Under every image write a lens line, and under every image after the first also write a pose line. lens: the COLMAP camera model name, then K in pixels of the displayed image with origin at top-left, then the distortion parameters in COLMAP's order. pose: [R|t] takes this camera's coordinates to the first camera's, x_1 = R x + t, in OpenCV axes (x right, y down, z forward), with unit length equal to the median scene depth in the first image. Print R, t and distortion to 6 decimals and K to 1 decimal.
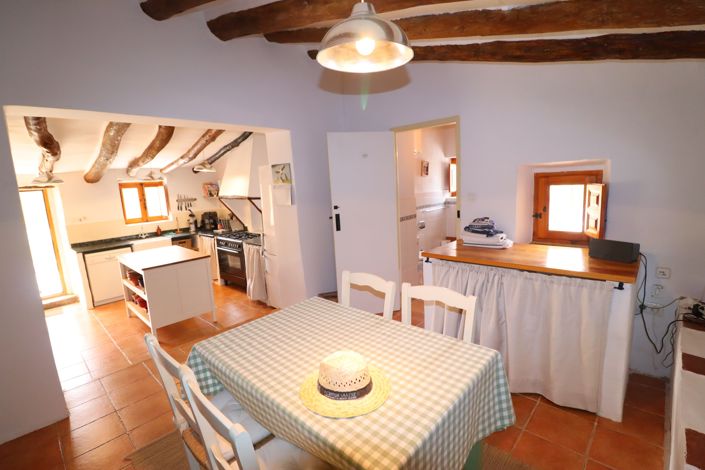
lens RADIAL K [[328.0, 0, 355.7], [0, 328.0, 232.6], [0, 0, 1]] dist [0.001703, -0.015223]
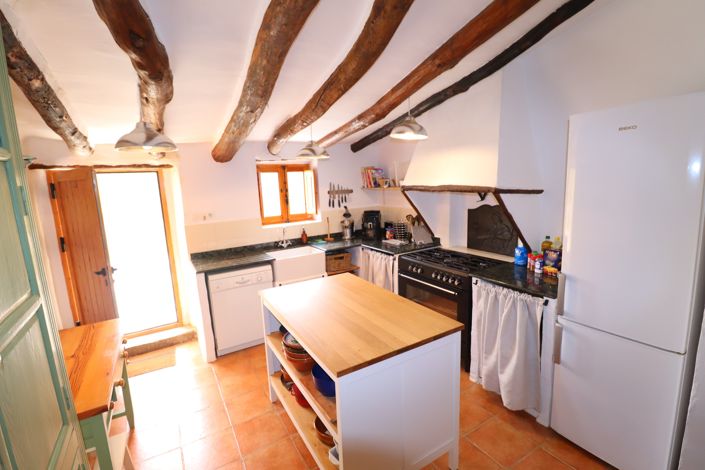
lens RADIAL K [[328.0, 0, 355.7], [0, 328.0, 232.6], [0, 0, 1]] dist [0.001703, -0.015223]
pose [[0.962190, 0.056108, -0.266536, -0.335126], [-0.052211, 0.998401, 0.021689, -0.035486], [0.267327, -0.006953, 0.963581, 0.398336]]
